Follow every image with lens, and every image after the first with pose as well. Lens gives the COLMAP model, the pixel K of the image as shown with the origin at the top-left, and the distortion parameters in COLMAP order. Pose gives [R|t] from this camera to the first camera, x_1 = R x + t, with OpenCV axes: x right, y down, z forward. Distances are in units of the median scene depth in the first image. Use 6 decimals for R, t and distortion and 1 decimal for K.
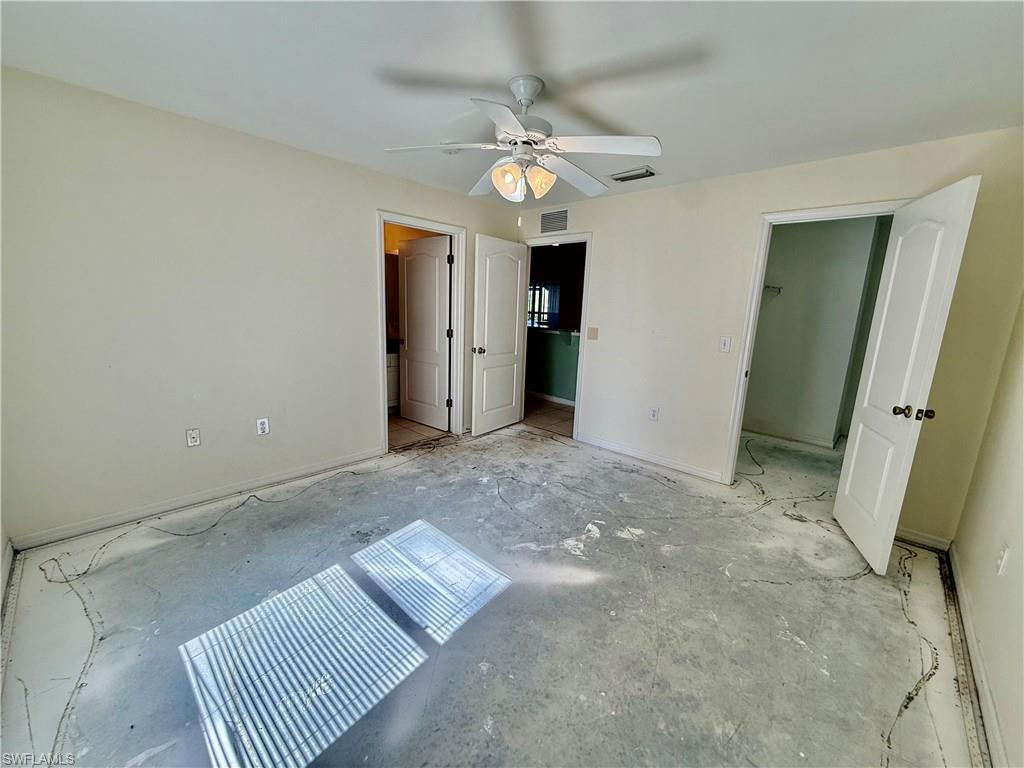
lens RADIAL K [[408.7, 0, 513.9], [0, 408.7, 384.3], [0, 0, 1]] dist [0.003310, 0.000159]
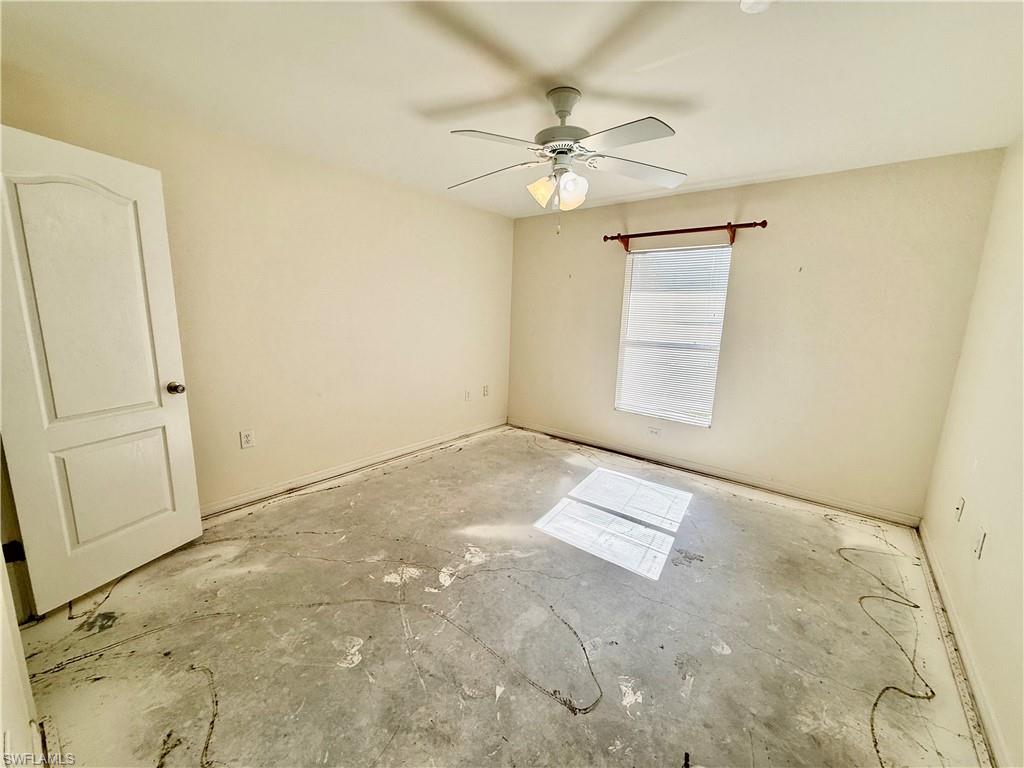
lens RADIAL K [[408.7, 0, 508.1], [0, 408.7, 384.7], [0, 0, 1]] dist [0.003310, 0.000159]
pose [[-0.996296, -0.054254, -0.066719, 0.155639], [-0.074916, 0.928516, 0.363655, -0.337794], [0.042220, 0.367306, -0.929141, 1.749434]]
